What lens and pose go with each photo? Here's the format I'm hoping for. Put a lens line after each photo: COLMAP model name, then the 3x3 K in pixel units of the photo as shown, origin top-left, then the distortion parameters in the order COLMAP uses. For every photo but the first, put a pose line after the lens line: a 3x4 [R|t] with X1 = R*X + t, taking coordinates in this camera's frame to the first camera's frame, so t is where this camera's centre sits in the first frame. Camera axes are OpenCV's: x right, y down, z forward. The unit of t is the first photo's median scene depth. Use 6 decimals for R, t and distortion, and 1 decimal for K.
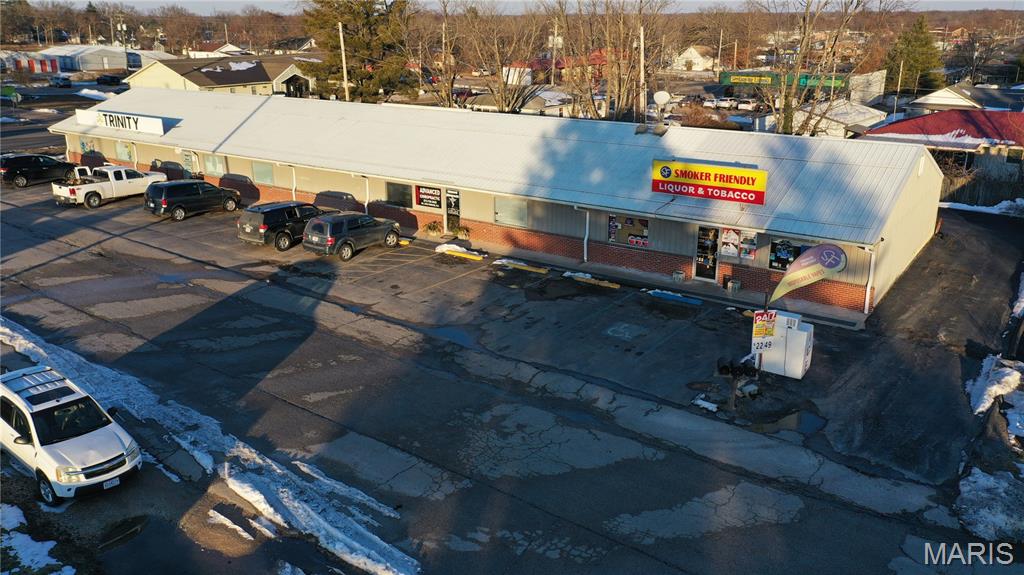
lens RADIAL K [[808.0, 0, 513.5], [0, 808.0, 284.1], [0, 0, 1]] dist [-0.002967, -0.013499]
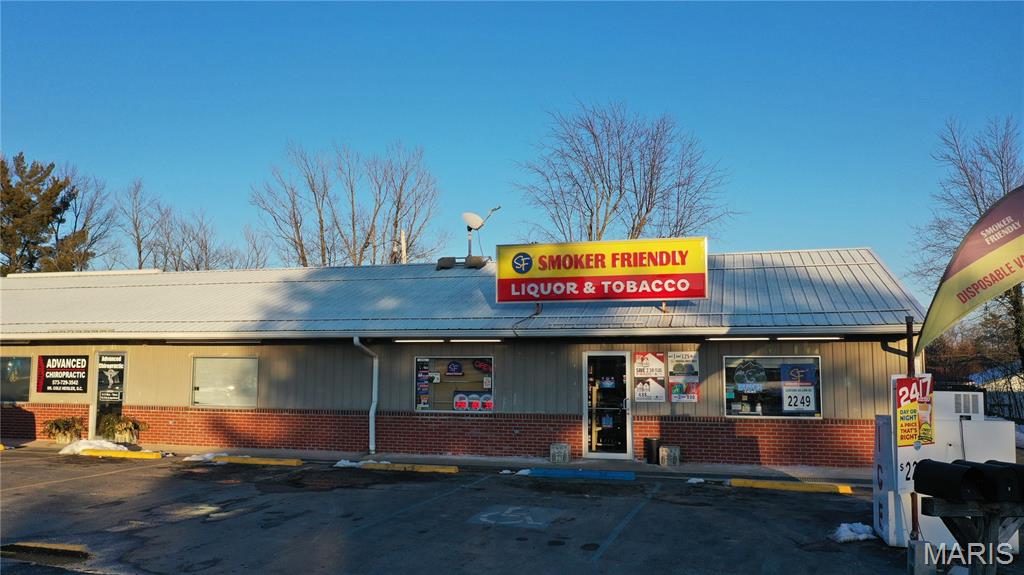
lens RADIAL K [[808.0, 0, 513.2], [0, 808.0, 282.4], [0, 0, 1]] dist [-0.002967, -0.013499]
pose [[0.942060, 0.041650, 0.332850, -0.004828], [0.097810, 0.915038, -0.391330, 0.090454], [-0.320869, 0.401212, 0.857947, 0.501819]]
